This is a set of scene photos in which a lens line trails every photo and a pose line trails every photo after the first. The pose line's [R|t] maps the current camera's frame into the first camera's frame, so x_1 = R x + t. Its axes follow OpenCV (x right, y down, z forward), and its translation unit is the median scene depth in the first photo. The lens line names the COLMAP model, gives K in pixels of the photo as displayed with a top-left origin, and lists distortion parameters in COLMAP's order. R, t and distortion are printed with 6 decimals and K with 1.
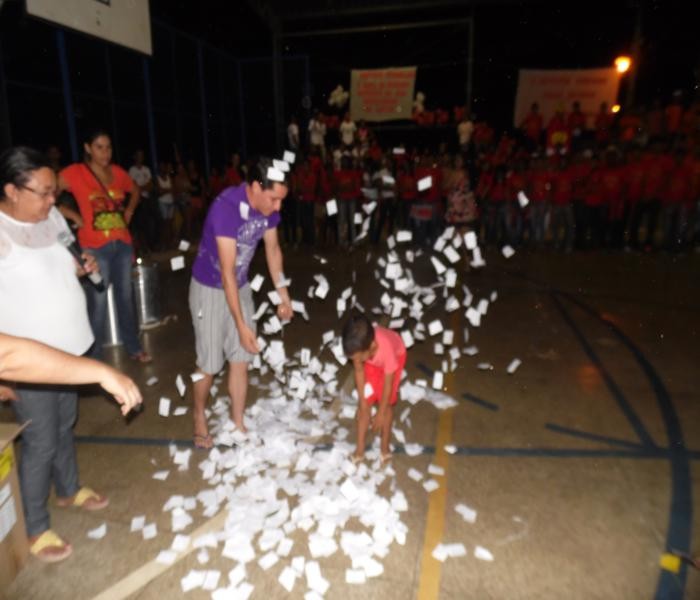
lens RADIAL K [[484.3, 0, 350.0], [0, 484.3, 300.0], [0, 0, 1]] dist [0.022811, 0.001635]
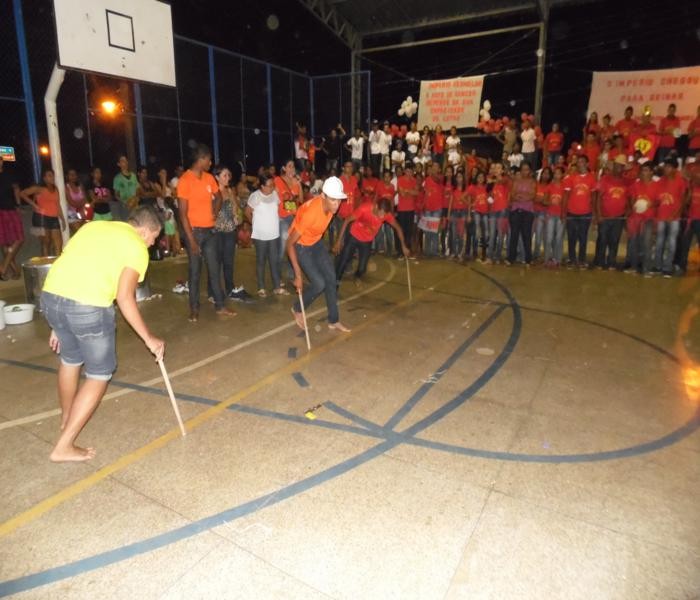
lens RADIAL K [[508.5, 0, 350.0], [0, 508.5, 300.0], [0, 0, 1]] dist [0.009348, 0.006039]
pose [[0.945552, 0.085627, -0.314005, 0.238716], [-0.093241, 0.995600, -0.009280, 0.006406], [0.311829, 0.038052, 0.949376, -0.039322]]
